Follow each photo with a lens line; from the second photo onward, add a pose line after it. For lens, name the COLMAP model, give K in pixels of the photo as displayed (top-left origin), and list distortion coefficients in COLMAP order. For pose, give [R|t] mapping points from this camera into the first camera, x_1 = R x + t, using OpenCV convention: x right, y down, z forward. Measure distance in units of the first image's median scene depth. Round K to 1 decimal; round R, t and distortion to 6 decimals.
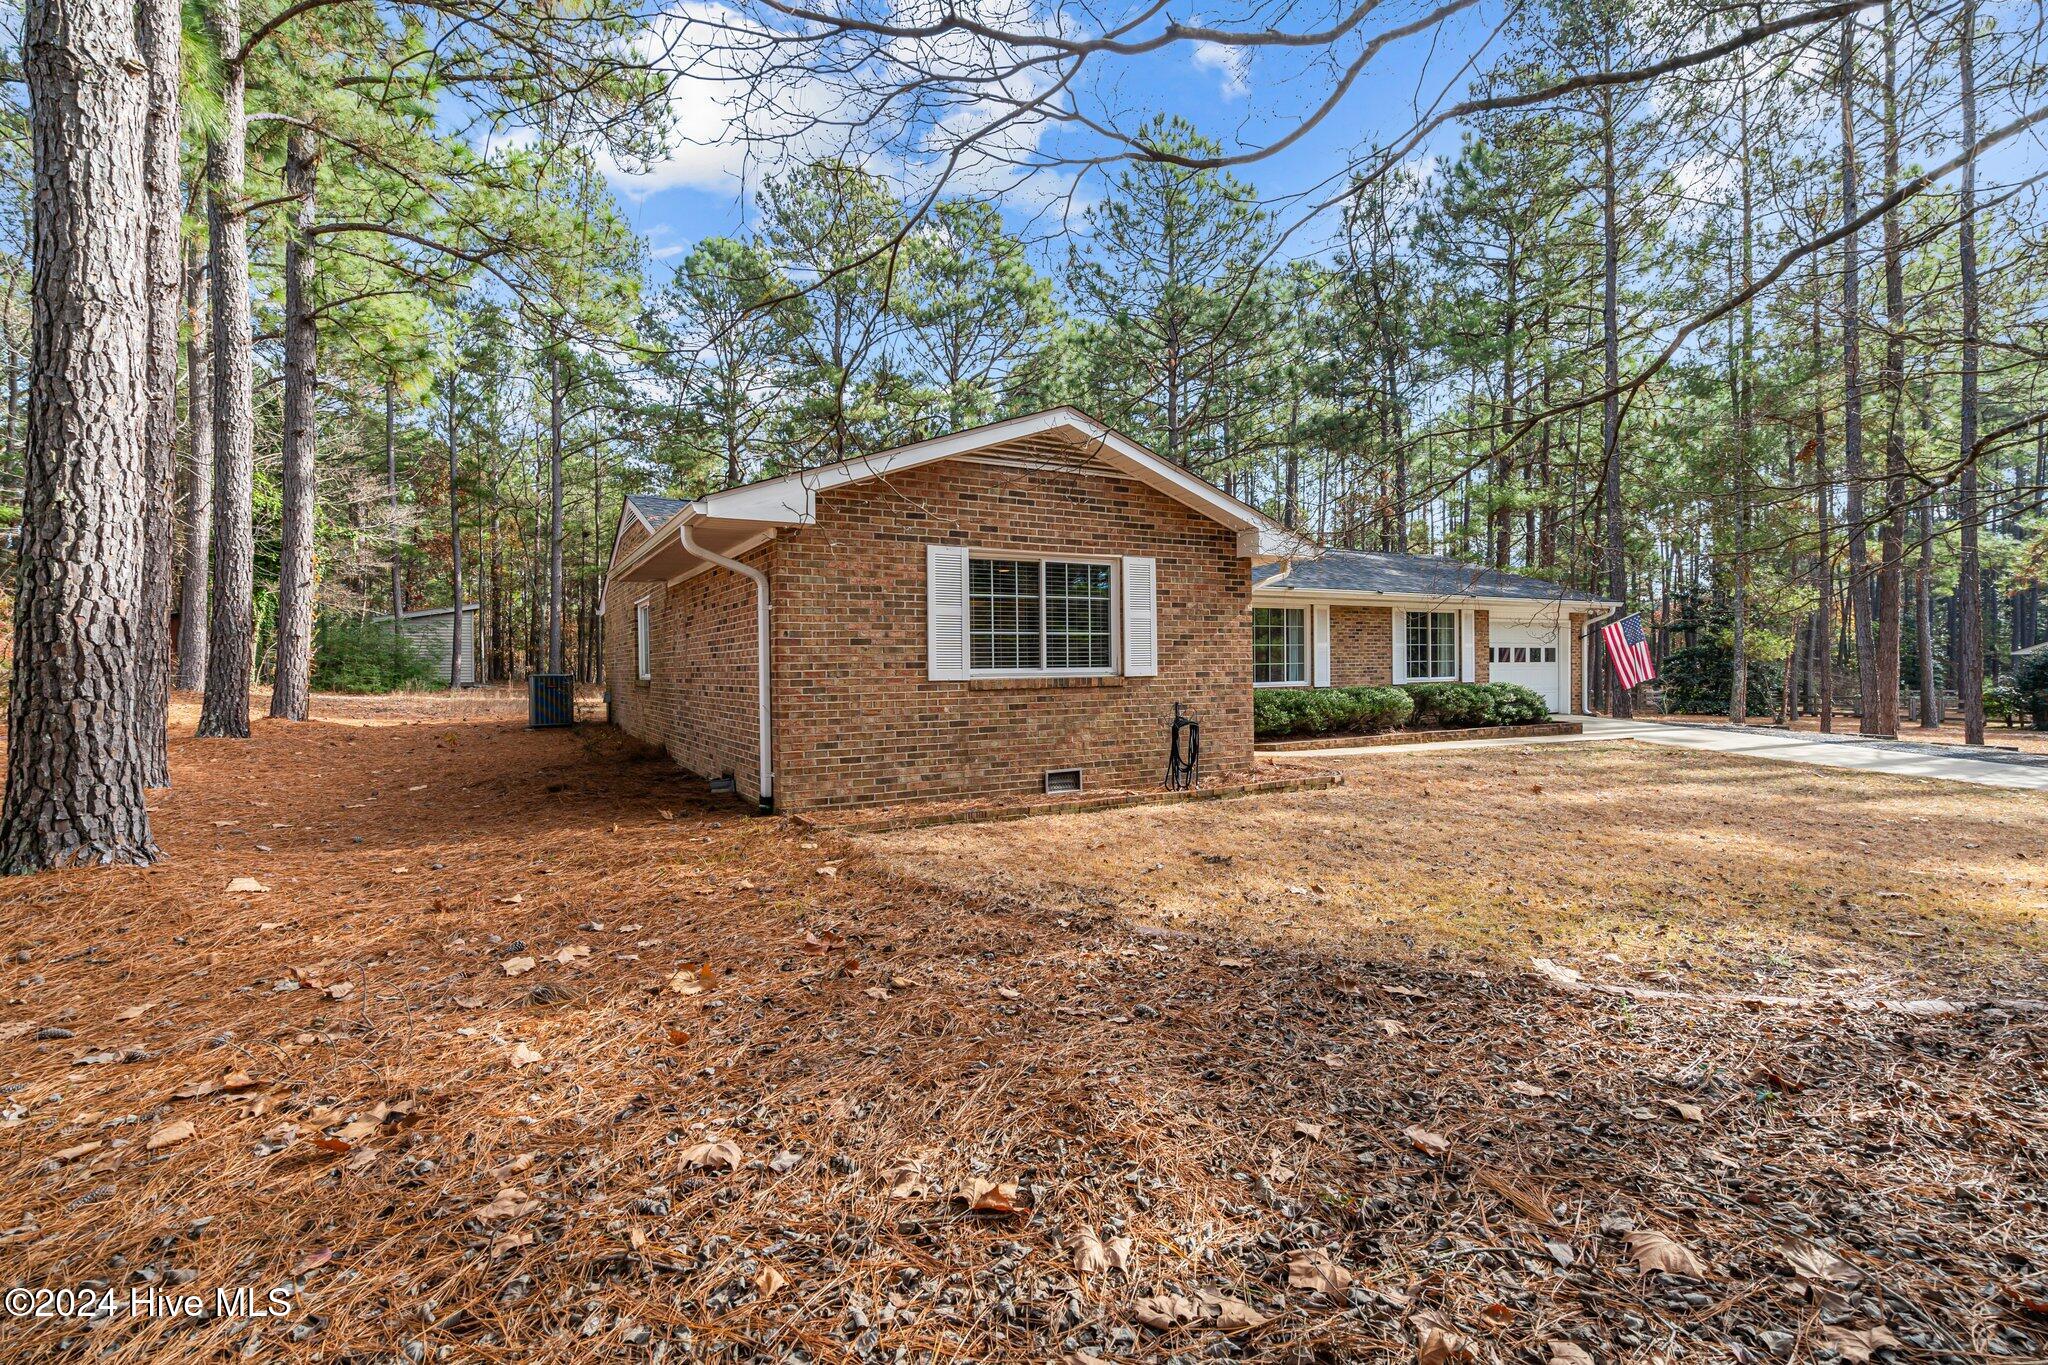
lens RADIAL K [[983.4, 0, 1020.7], [0, 983.4, 675.1], [0, 0, 1]] dist [-0.000963, 0.000025]
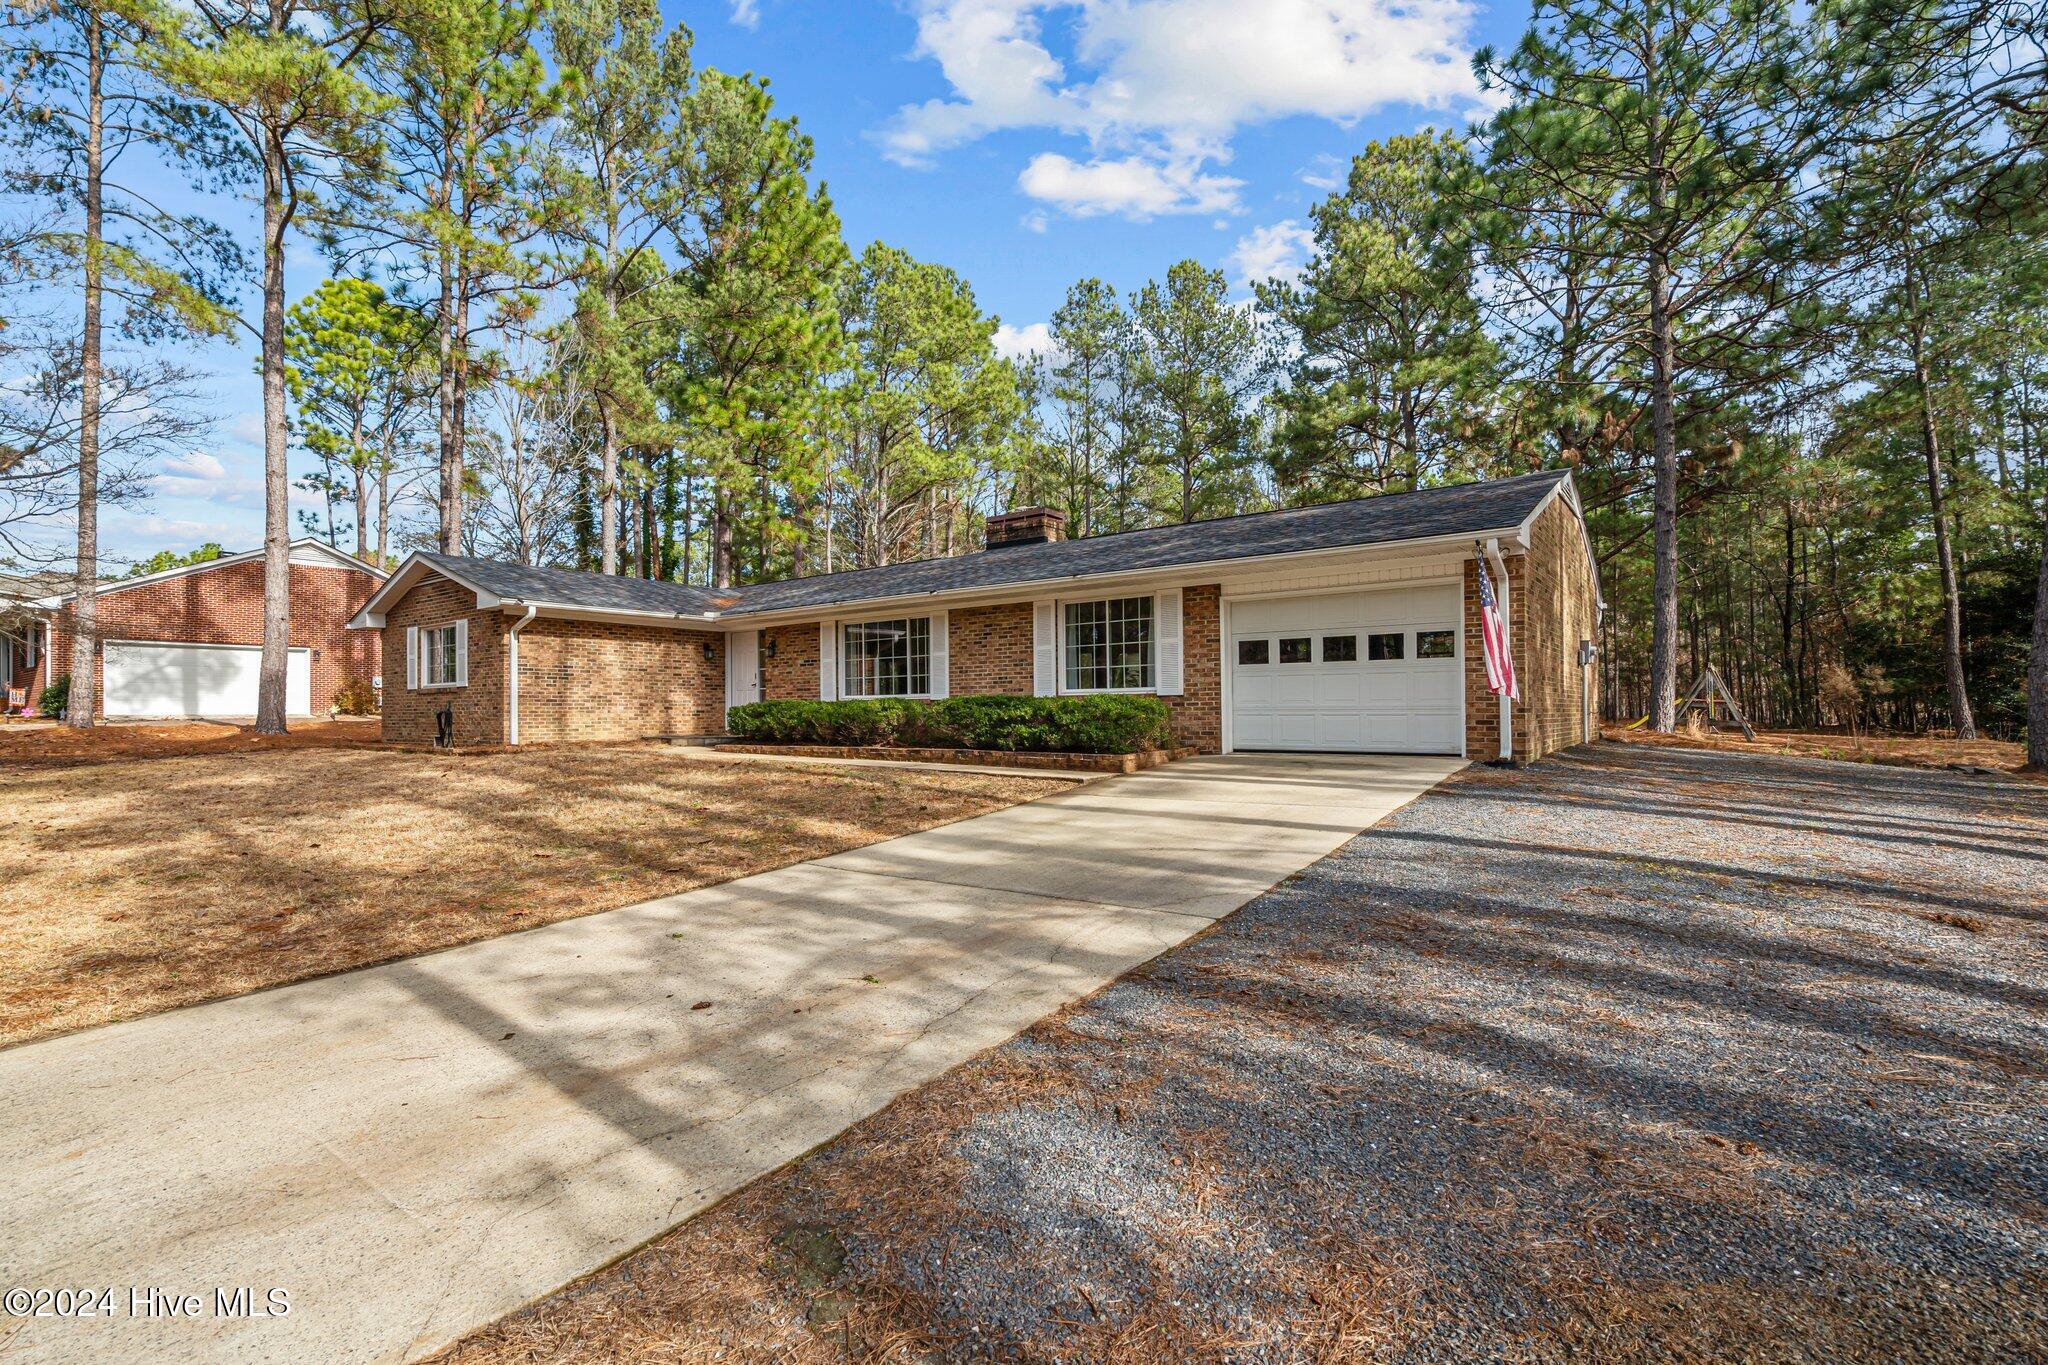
lens RADIAL K [[954.0, 0, 998.6], [0, 954.0, 706.9], [0, 0, 1]] dist [-0.006527, 0.000774]
pose [[0.360721, -0.001350, -0.932673, 2.079616], [-0.008524, 0.999952, -0.004745, 0.039472], [0.932635, 0.009662, 0.360692, 1.316657]]
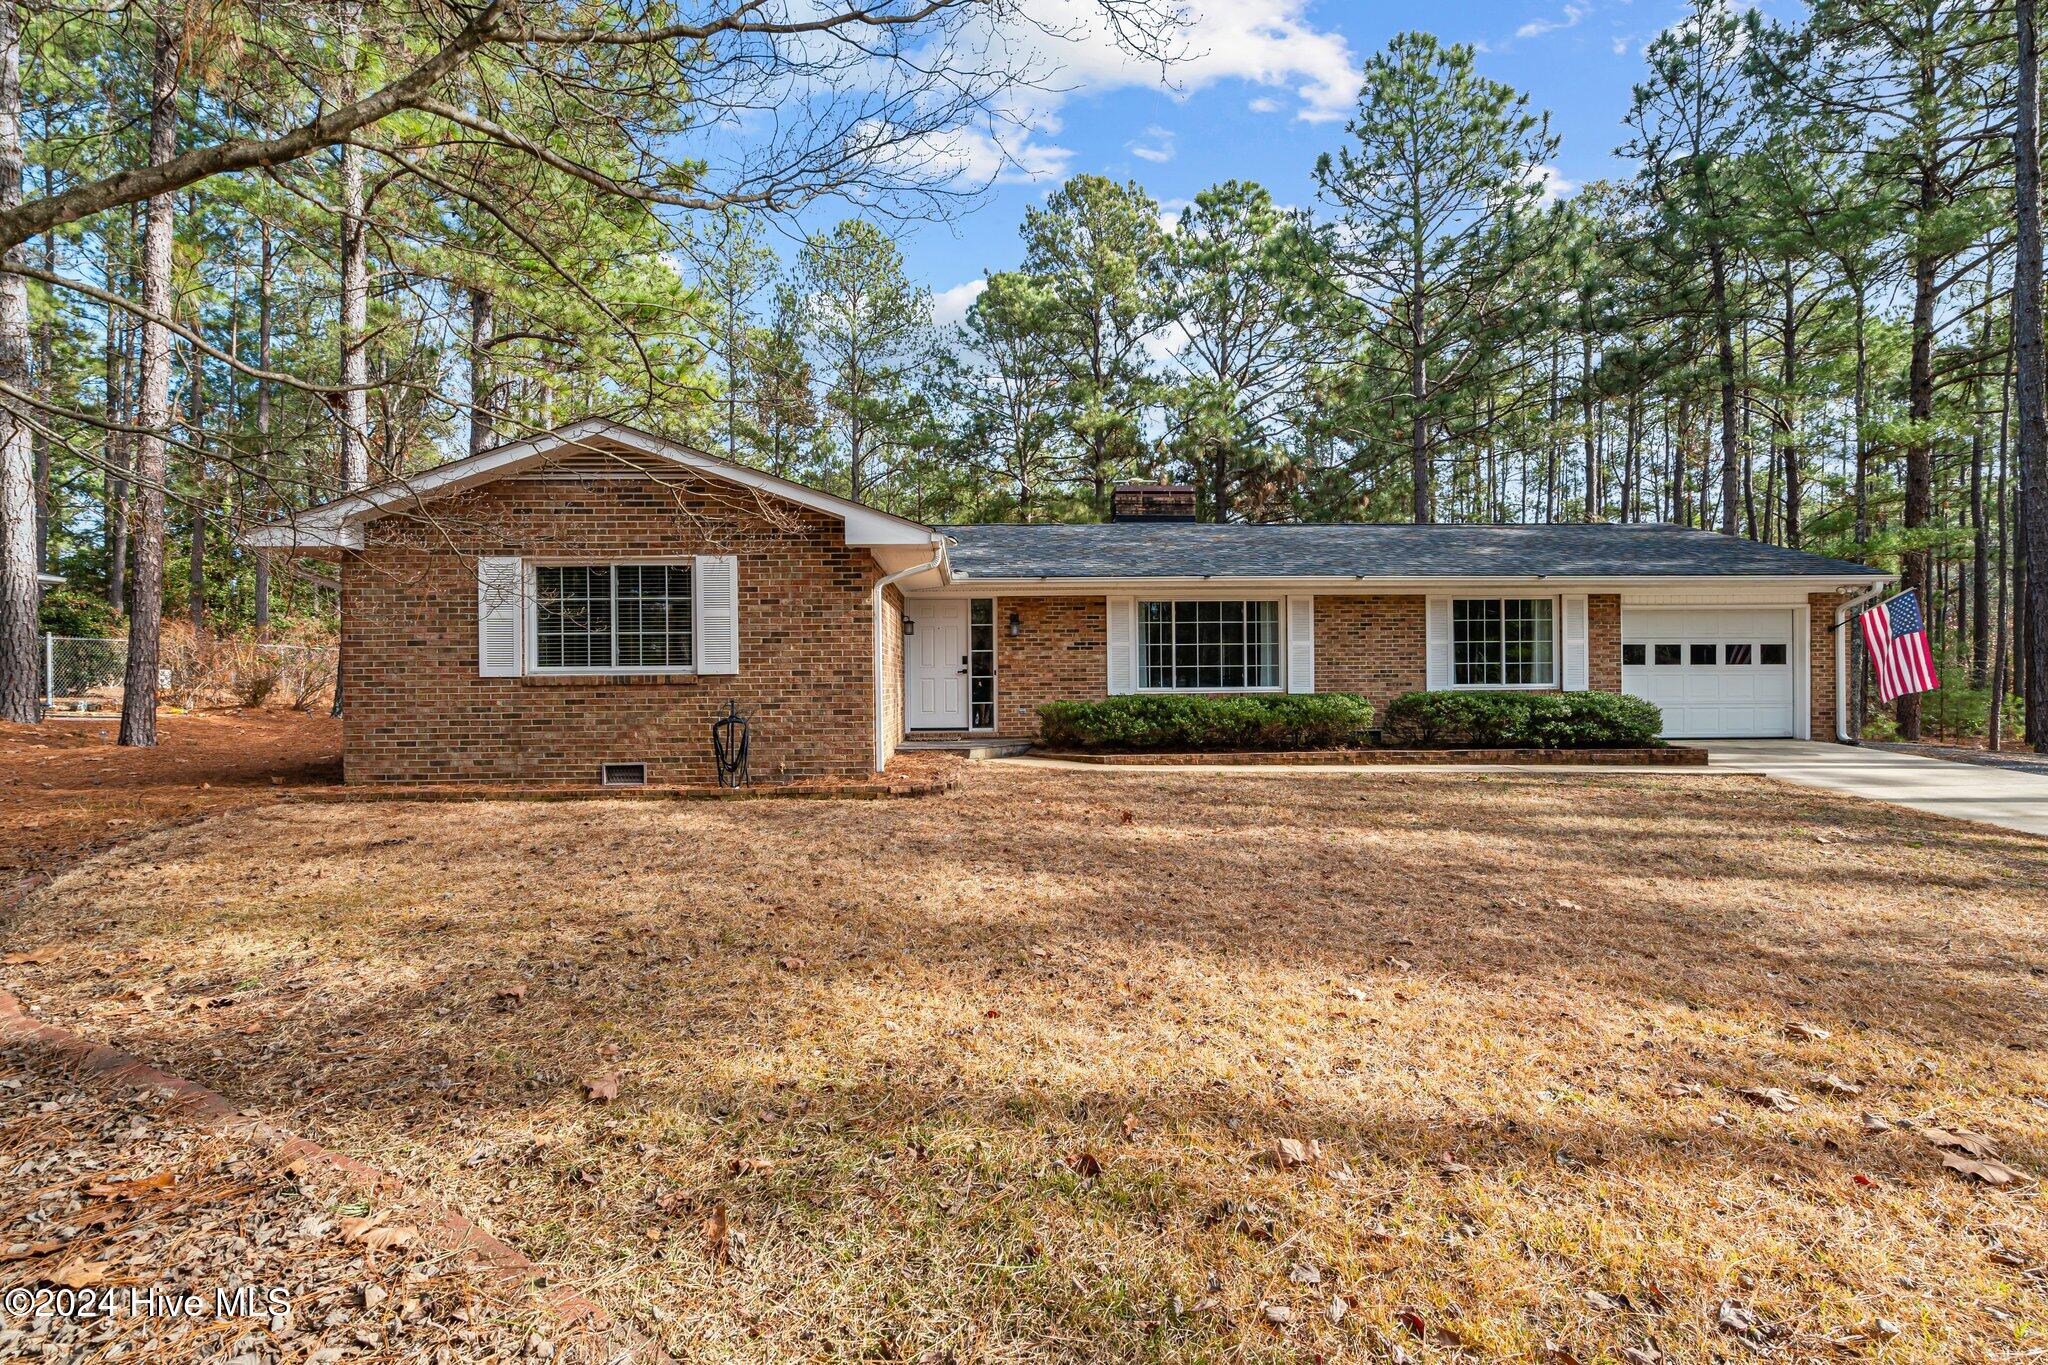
lens RADIAL K [[954.5, 0, 973.8], [0, 954.5, 679.0], [0, 0, 1]] dist [0.000476, 0.000271]
pose [[0.874706, 0.002300, -0.484648, 0.821590], [-0.005634, 0.999969, -0.005424, 0.009562], [0.484620, 0.007475, 0.874693, 0.277570]]
